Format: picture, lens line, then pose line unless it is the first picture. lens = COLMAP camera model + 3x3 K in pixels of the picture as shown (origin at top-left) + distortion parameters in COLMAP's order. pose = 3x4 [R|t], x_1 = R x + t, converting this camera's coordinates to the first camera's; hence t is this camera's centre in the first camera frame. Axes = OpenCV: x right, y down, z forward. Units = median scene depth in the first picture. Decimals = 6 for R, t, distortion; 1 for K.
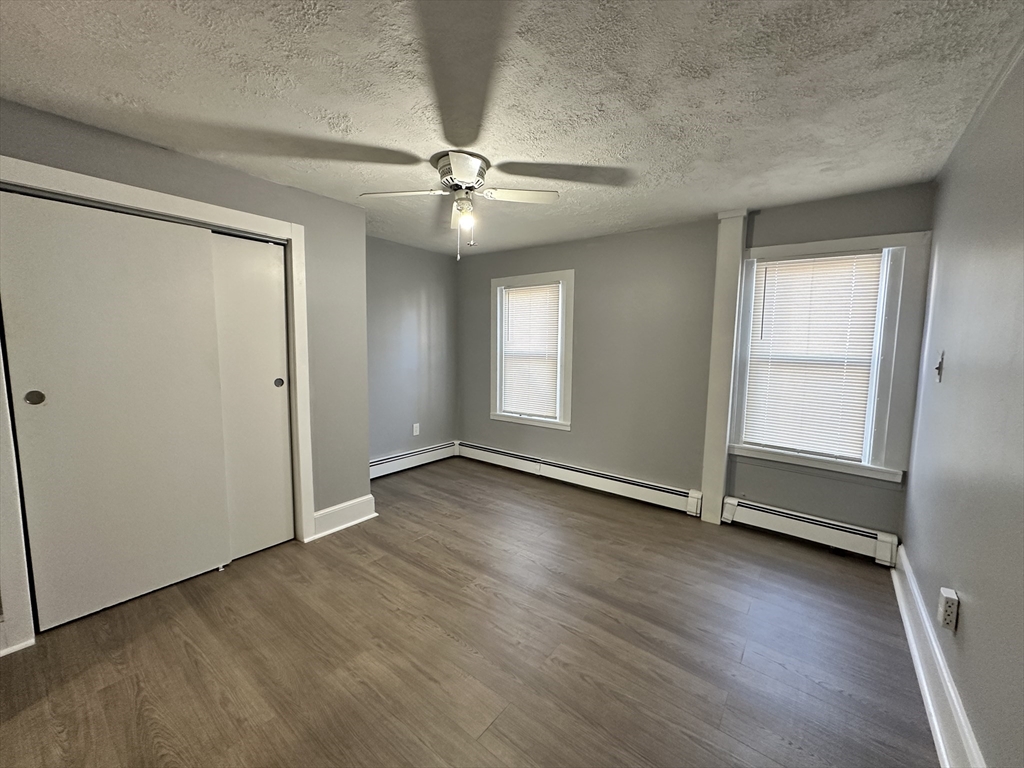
lens RADIAL K [[406.1, 0, 512.0], [0, 406.1, 384.0], [0, 0, 1]] dist [-0.002396, -0.000055]
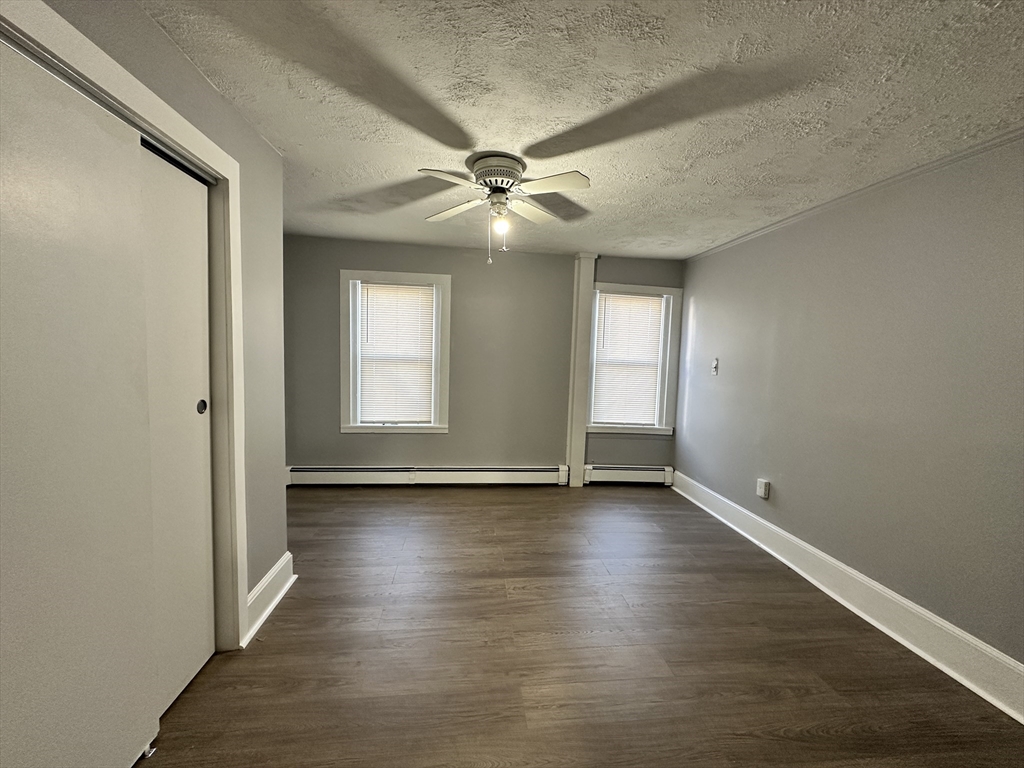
lens RADIAL K [[406.1, 0, 512.0], [0, 406.1, 384.0], [0, 0, 1]] dist [-0.002396, -0.000055]
pose [[0.717407, -0.045010, 0.695198, -0.572813], [0.044731, 0.998828, 0.018508, -0.024614], [-0.695216, 0.017819, 0.718580, 0.200387]]
